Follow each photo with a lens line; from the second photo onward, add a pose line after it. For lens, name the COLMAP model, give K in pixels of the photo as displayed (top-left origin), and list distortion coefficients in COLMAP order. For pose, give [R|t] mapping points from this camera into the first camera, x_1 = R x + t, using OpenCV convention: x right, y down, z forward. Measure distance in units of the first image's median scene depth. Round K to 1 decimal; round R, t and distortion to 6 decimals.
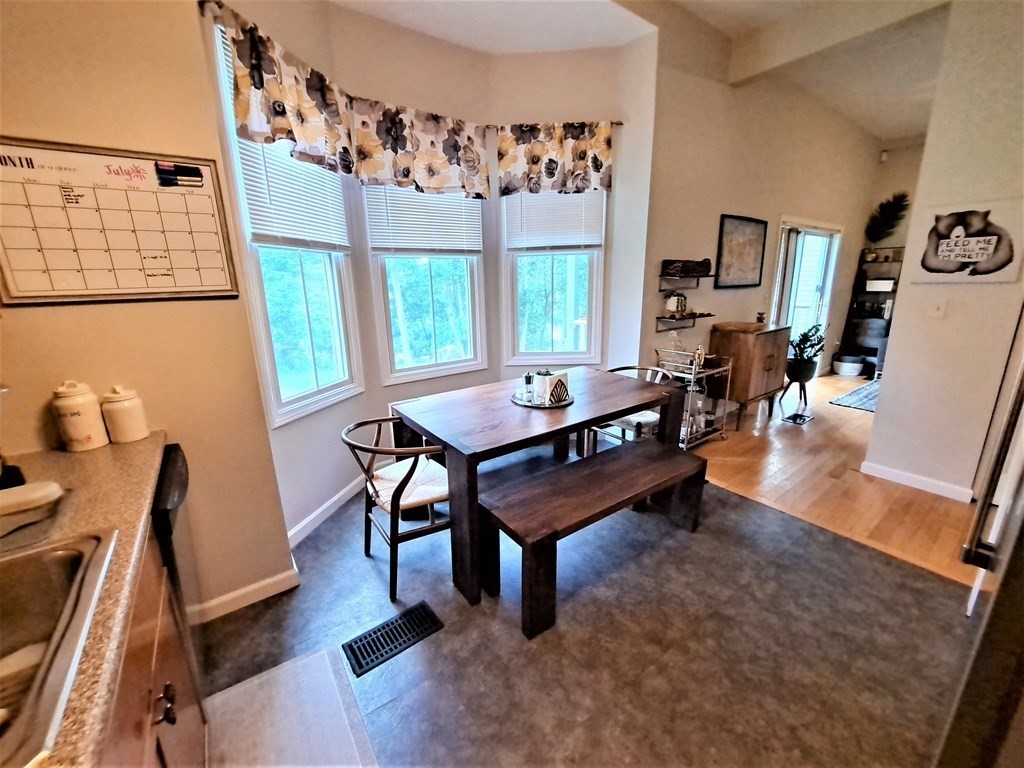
lens RADIAL K [[406.5, 0, 508.2], [0, 406.5, 380.3], [0, 0, 1]] dist [-0.016111, -0.000434]
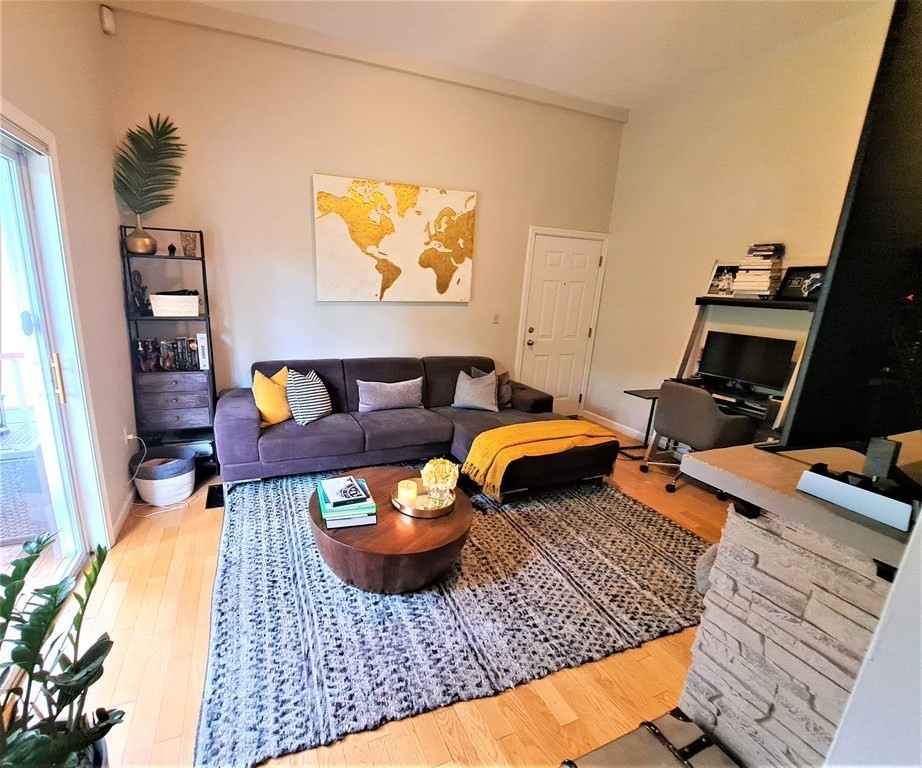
lens RADIAL K [[412.8, 0, 406.4], [0, 412.8, 386.4], [0, 0, 1]] dist [-0.009346, -0.000250]
pose [[0.260424, -0.201820, 0.944165, 0.499087], [0.198047, 0.968281, 0.152348, -0.158872], [-0.944964, 0.147314, 0.292134, 0.592599]]
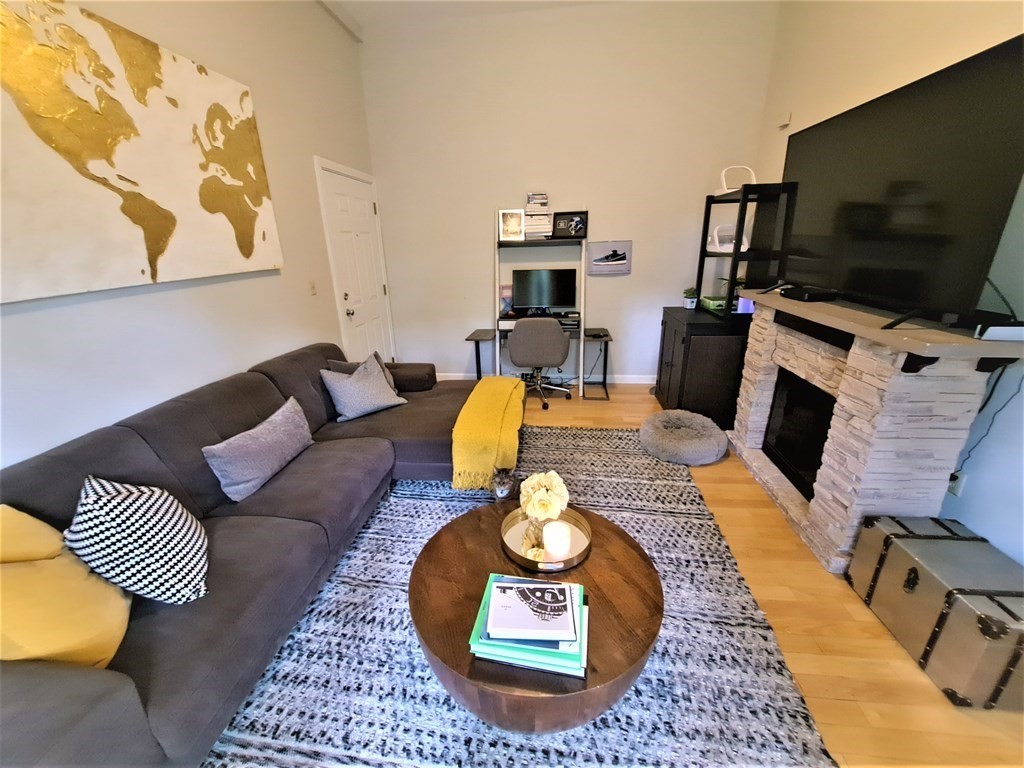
lens RADIAL K [[406.5, 0, 512.0], [0, 406.5, 386.4], [0, 0, 1]] dist [-0.016111, -0.000434]
pose [[-0.733924, -0.188446, 0.652567, 0.713976], [0.206845, 0.853103, 0.478989, -0.221118], [-0.646970, 0.486522, -0.587134, 0.844535]]
